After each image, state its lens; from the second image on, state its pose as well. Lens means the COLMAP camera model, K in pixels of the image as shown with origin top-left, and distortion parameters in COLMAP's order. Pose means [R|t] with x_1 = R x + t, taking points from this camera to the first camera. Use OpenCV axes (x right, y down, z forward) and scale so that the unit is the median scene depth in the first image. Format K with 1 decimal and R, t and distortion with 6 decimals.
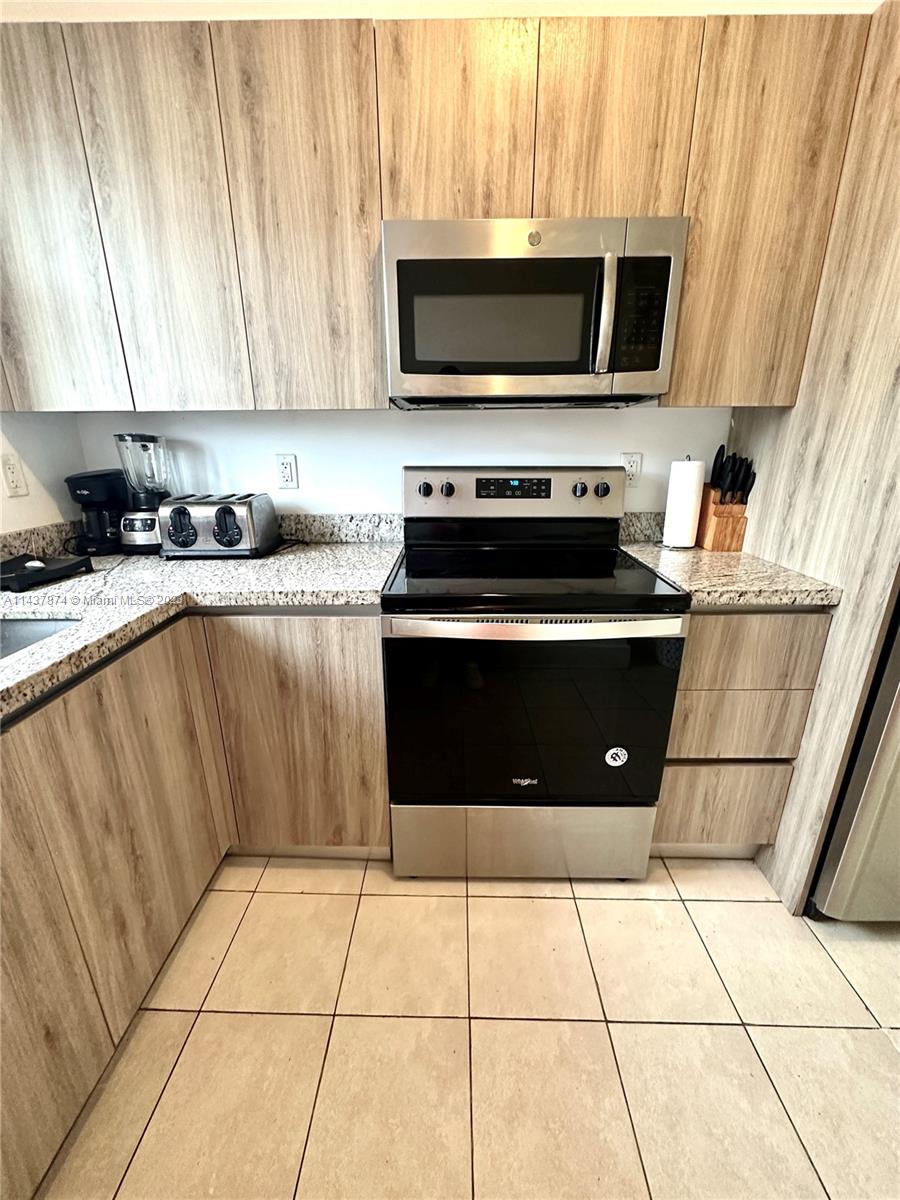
lens RADIAL K [[477.3, 0, 446.5], [0, 477.3, 601.4], [0, 0, 1]] dist [-0.002426, -0.000172]
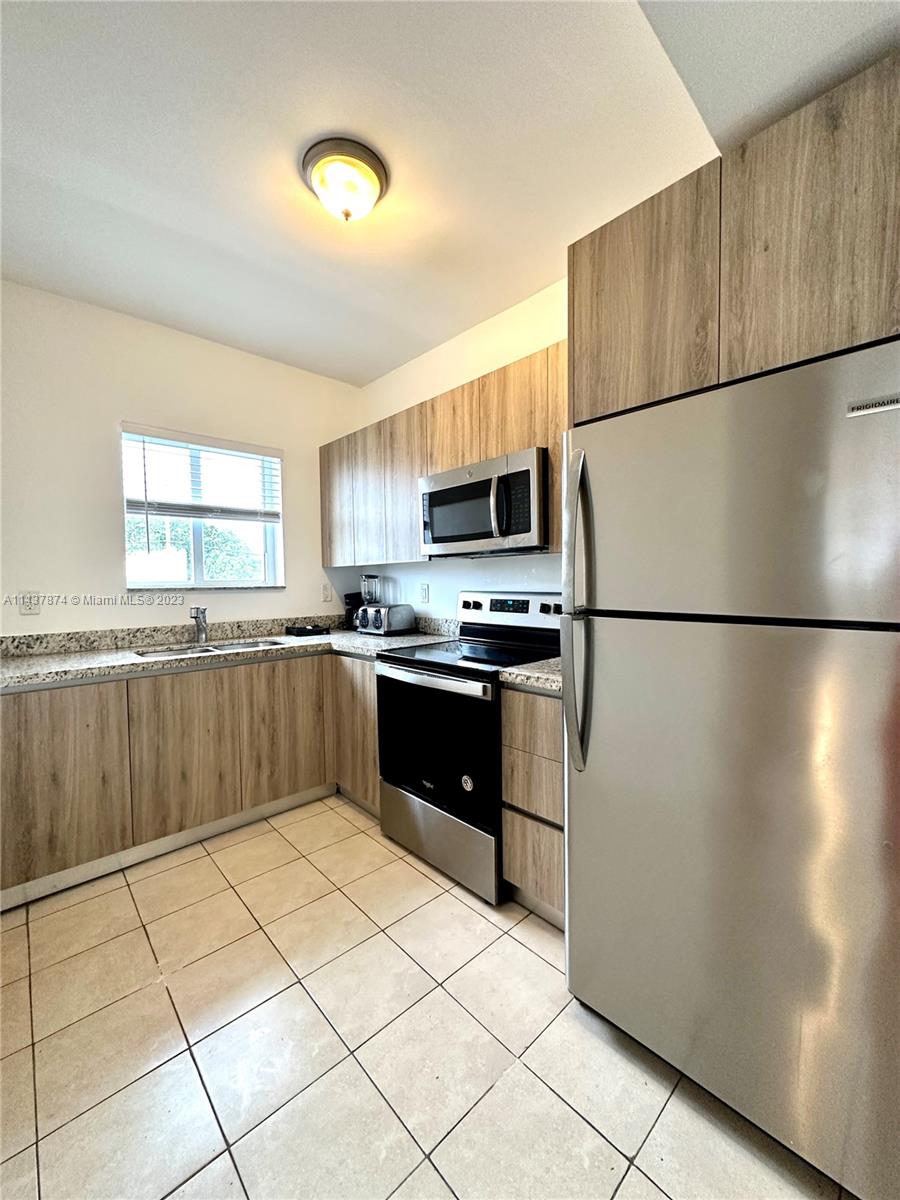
lens RADIAL K [[477.3, 0, 448.0], [0, 477.3, 602.5], [0, 0, 1]] dist [-0.002426, -0.000172]
pose [[0.687648, 0.027514, -0.725523, 1.322968], [-0.214655, 0.962315, -0.166954, 0.050930], [0.693588, 0.270543, 0.667640, -0.155802]]
